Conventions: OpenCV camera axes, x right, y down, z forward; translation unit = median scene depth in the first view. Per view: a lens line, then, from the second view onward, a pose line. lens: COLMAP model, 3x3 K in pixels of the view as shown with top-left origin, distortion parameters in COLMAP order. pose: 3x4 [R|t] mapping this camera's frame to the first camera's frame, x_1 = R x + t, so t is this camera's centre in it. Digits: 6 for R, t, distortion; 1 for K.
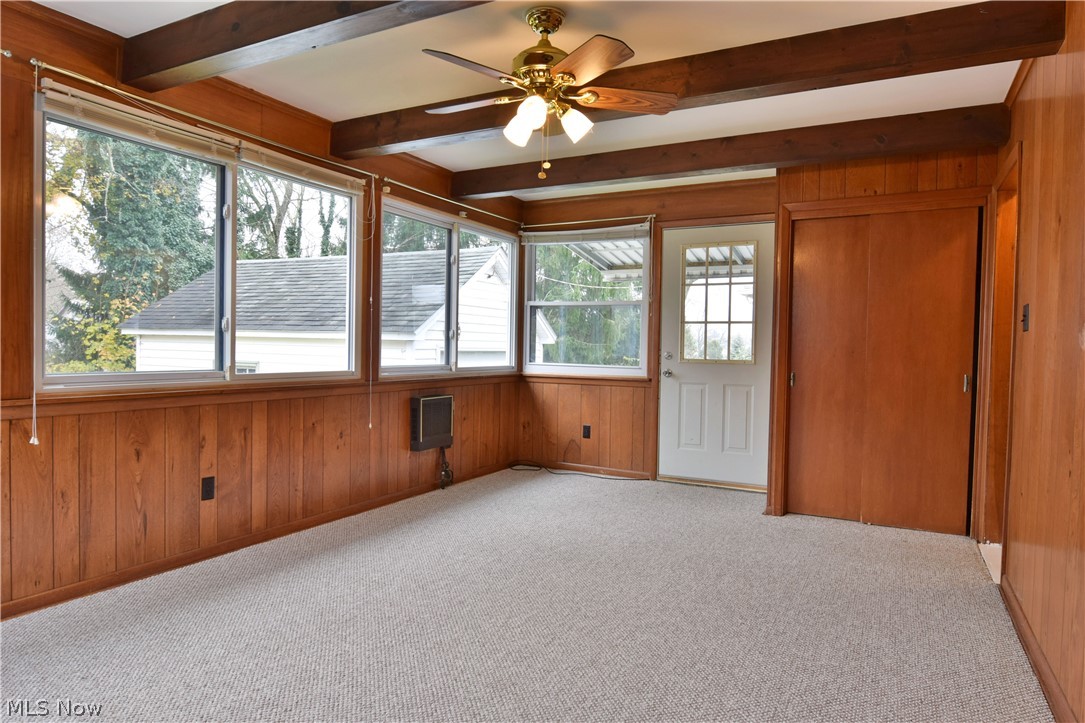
lens RADIAL K [[663.6, 0, 545.0], [0, 663.6, 363.4], [0, 0, 1]] dist [-0.012836, -0.002000]
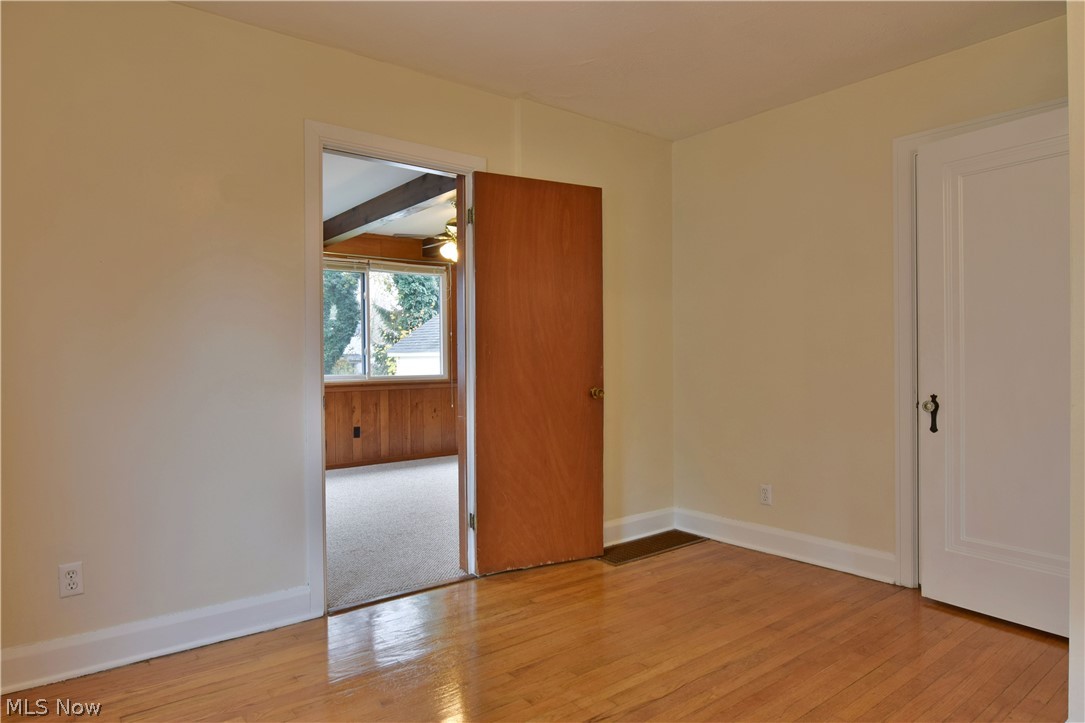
lens RADIAL K [[663.6, 0, 545.0], [0, 663.6, 363.4], [0, 0, 1]] dist [-0.012836, -0.002000]
pose [[0.914608, -0.025677, -0.403526, 0.741886], [0.017841, 0.999572, -0.023166, 0.030181], [0.403948, 0.013988, 0.914675, -0.556385]]
